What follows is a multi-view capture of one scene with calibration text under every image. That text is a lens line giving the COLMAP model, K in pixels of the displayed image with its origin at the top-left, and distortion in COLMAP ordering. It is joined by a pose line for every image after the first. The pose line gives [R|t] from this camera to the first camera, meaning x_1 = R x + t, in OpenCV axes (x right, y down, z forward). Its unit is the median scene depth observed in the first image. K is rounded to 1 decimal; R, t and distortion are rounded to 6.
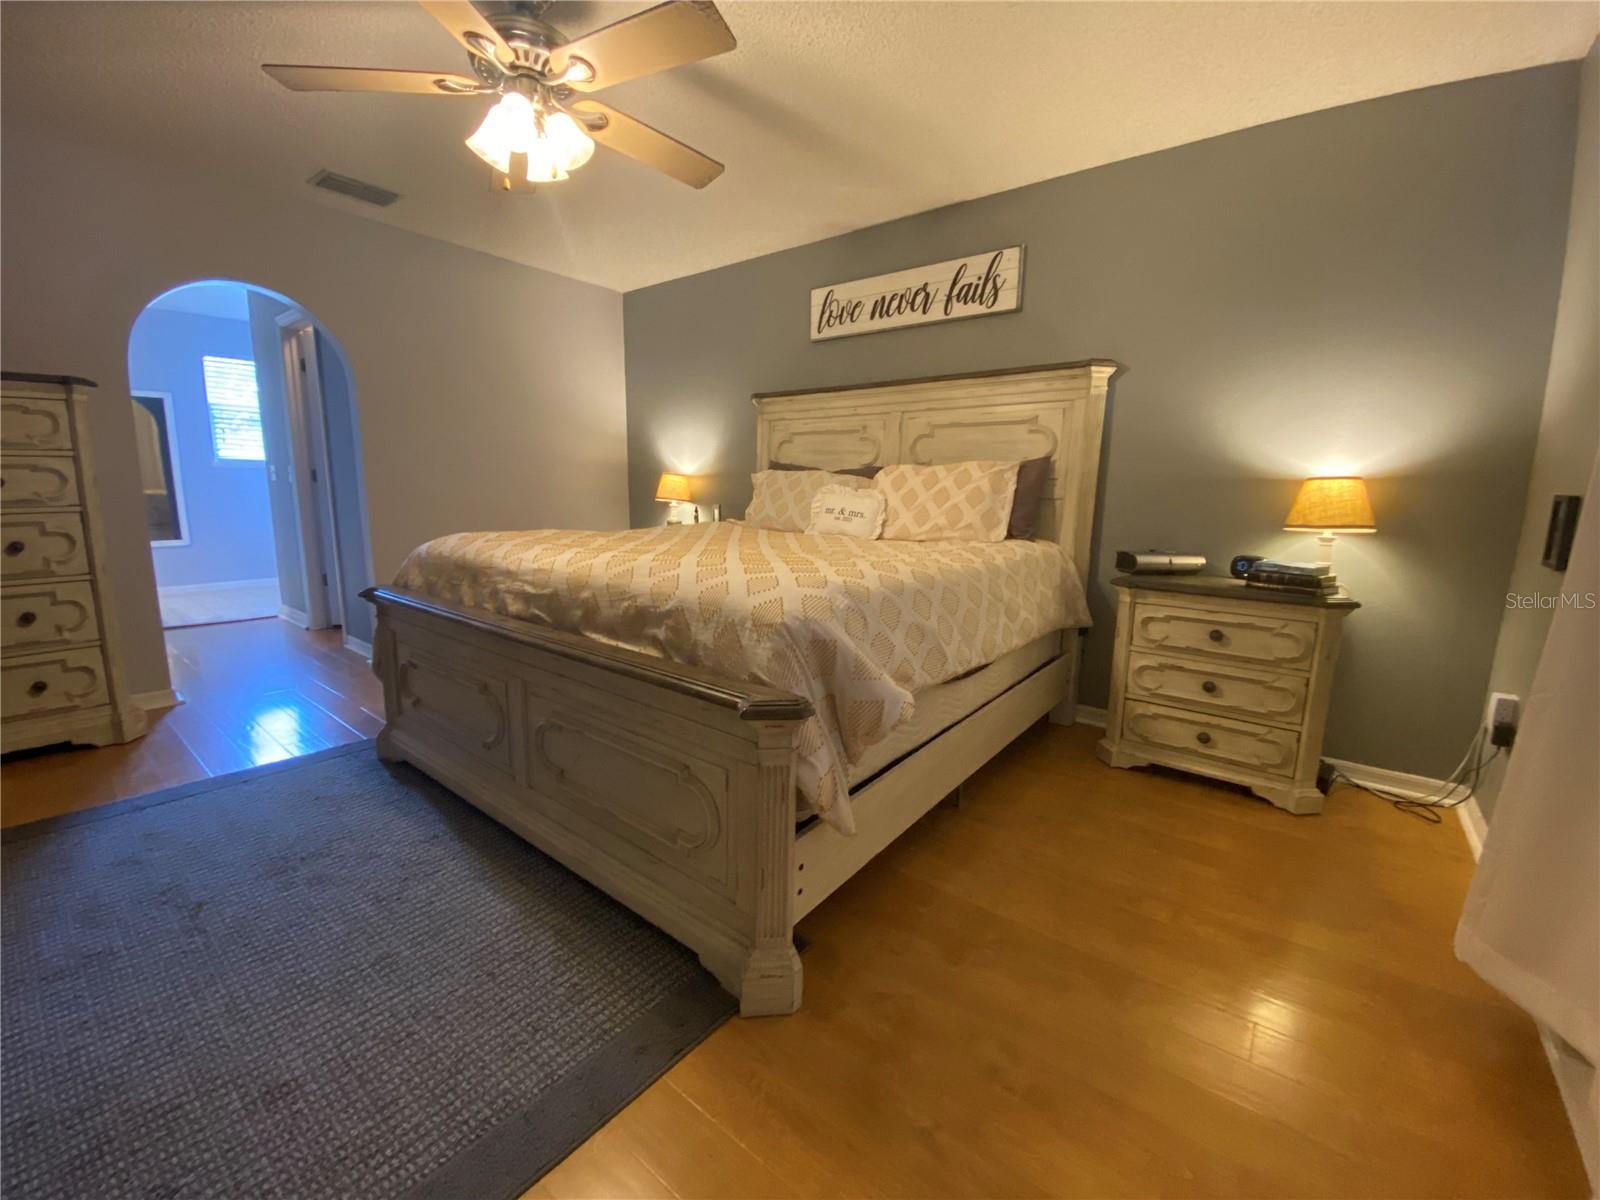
lens RADIAL K [[653.1, 0, 794.3], [0, 653.1, 602.0], [0, 0, 1]] dist [0.006759, -0.009173]
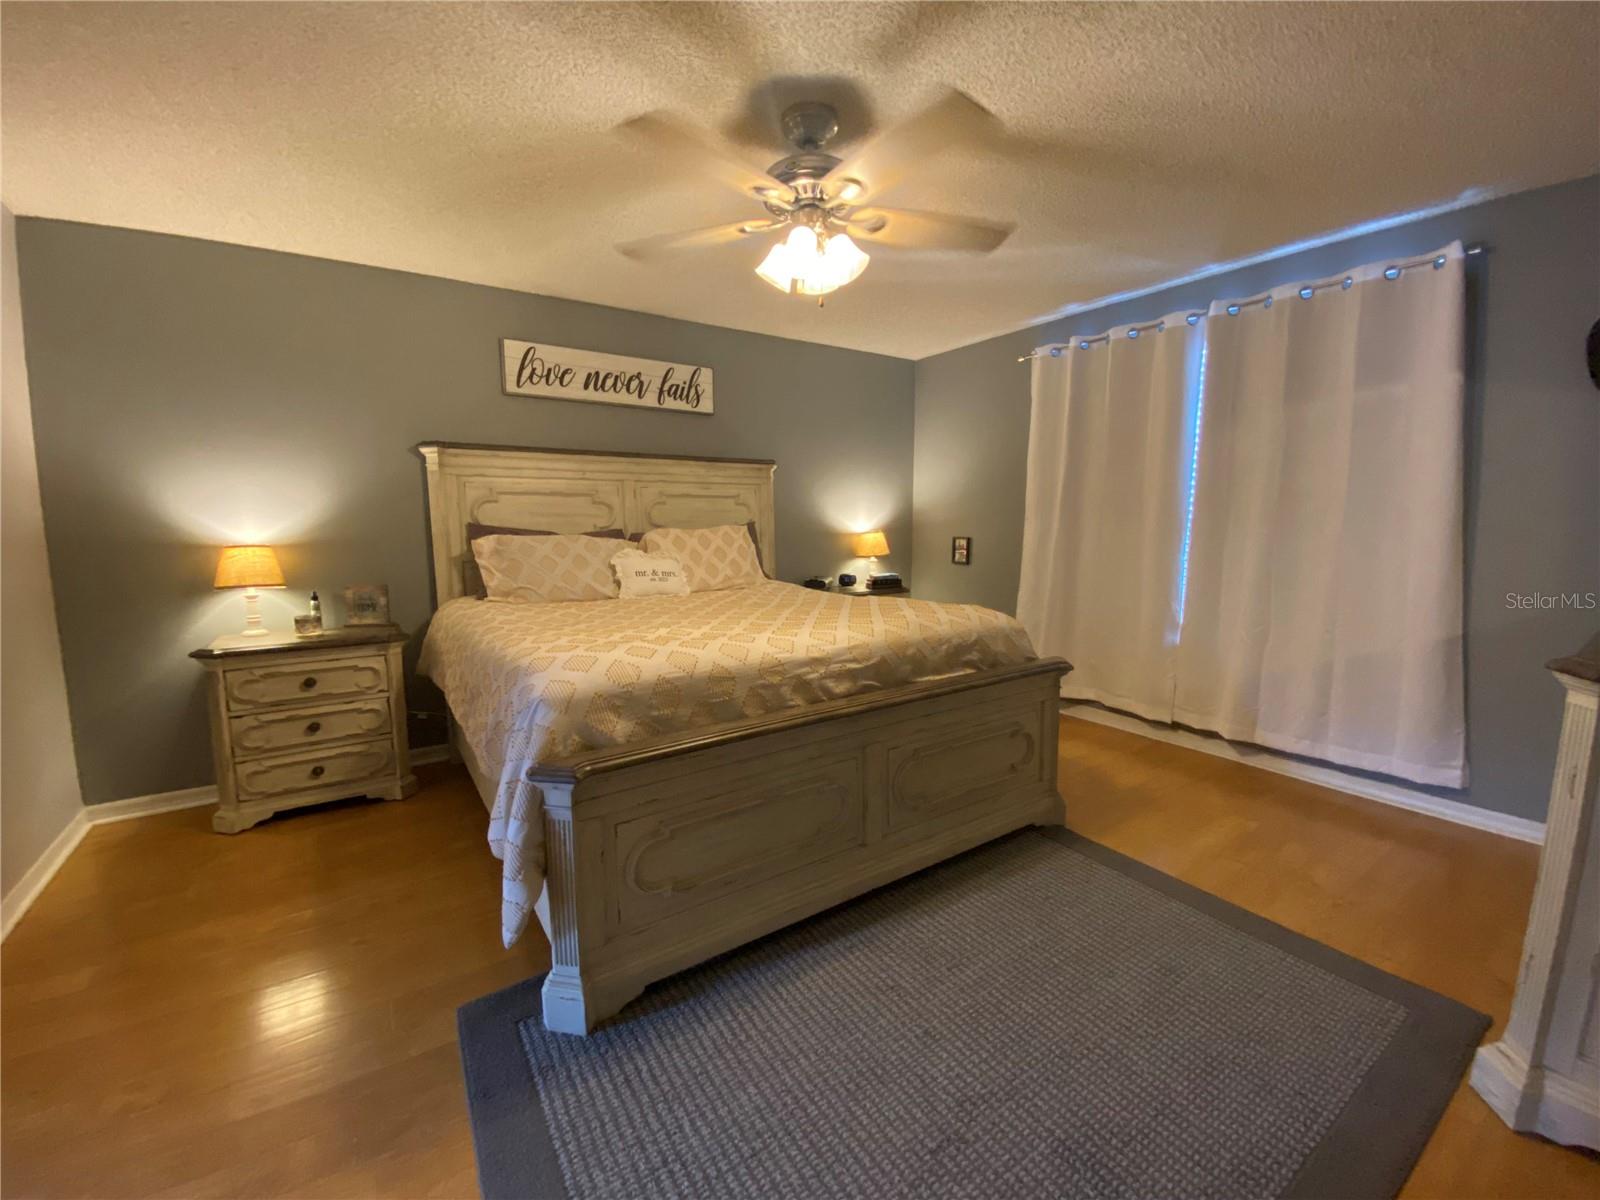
lens RADIAL K [[653.1, 0, 792.6], [0, 653.1, 597.9], [0, 0, 1]] dist [0.006759, -0.009173]
pose [[0.288402, -0.131725, 0.948405, -0.873682], [0.176183, 0.980881, 0.082659, -0.143465], [-0.941161, 0.143254, 0.306096, 0.446750]]
